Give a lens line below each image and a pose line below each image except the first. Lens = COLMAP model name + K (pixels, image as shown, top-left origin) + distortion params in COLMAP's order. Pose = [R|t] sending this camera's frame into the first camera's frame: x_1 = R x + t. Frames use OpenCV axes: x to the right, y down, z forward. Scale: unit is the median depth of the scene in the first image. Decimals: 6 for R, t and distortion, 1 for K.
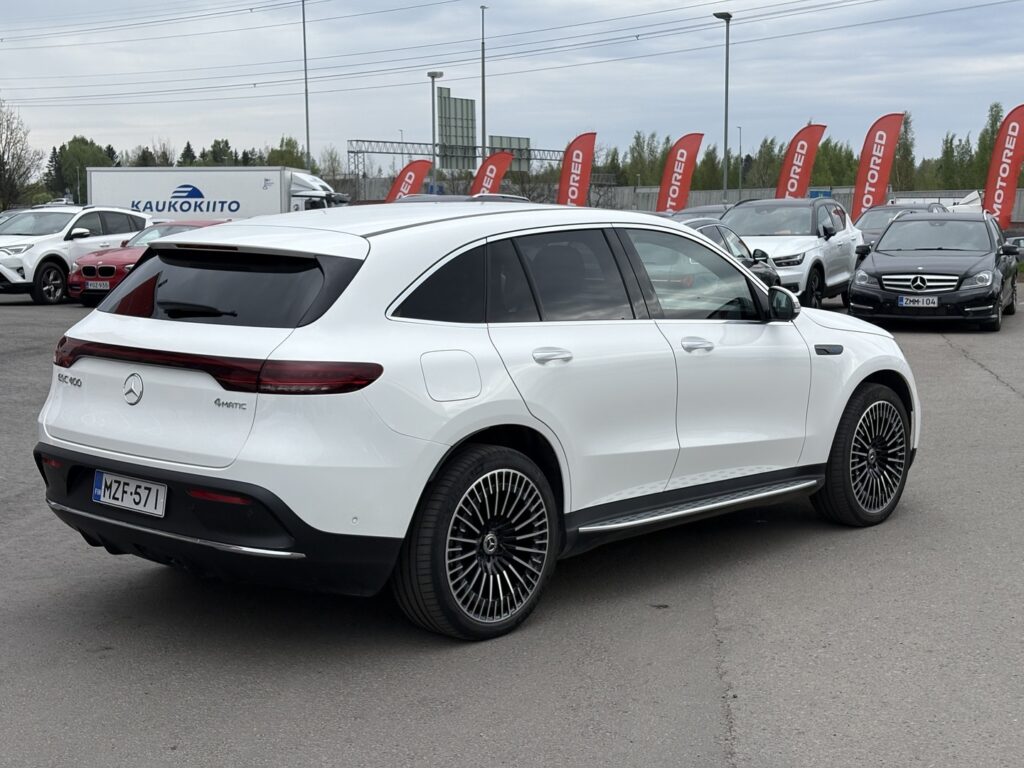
lens RADIAL K [[1549.2, 0, 514.7], [0, 1549.2, 332.9], [0, 0, 1]] dist [0.271362, -0.950930]
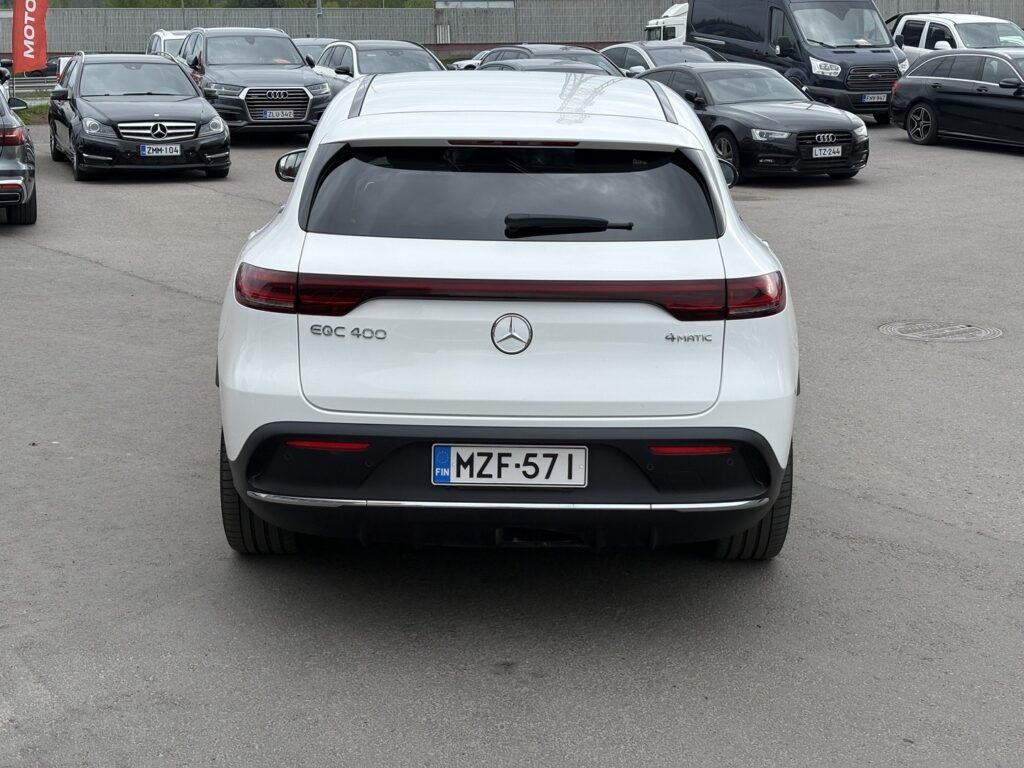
lens RADIAL K [[1549.2, 0, 514.7], [0, 1549.2, 332.9], [0, 0, 1]] dist [0.271362, -0.950930]
pose [[0.736509, -0.121287, 0.665466, -0.701330], [0.049585, 0.990827, 0.125708, -0.056638], [-0.674608, -0.059588, 0.735767, 0.405730]]
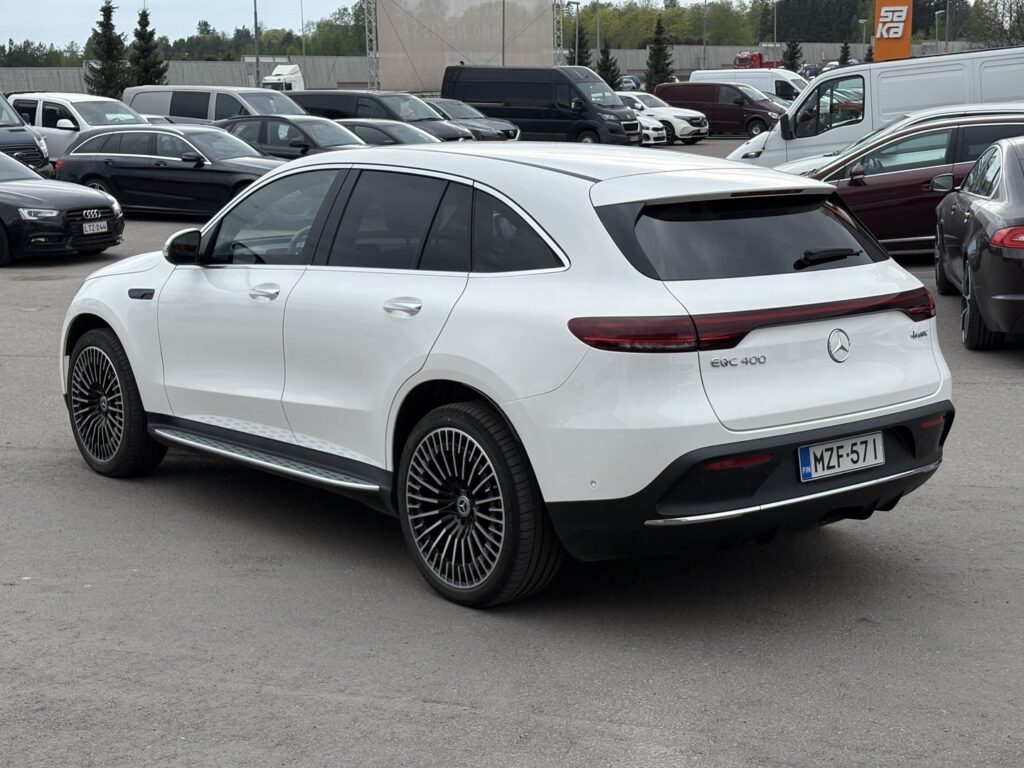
lens RADIAL K [[1549.2, 0, 514.7], [0, 1549.2, 332.9], [0, 0, 1]] dist [0.271362, -0.950930]
pose [[0.142690, -0.142851, 0.979404, -1.104570], [0.099594, 0.986580, 0.129388, -0.104299], [-0.984744, 0.079081, 0.155002, 0.974706]]
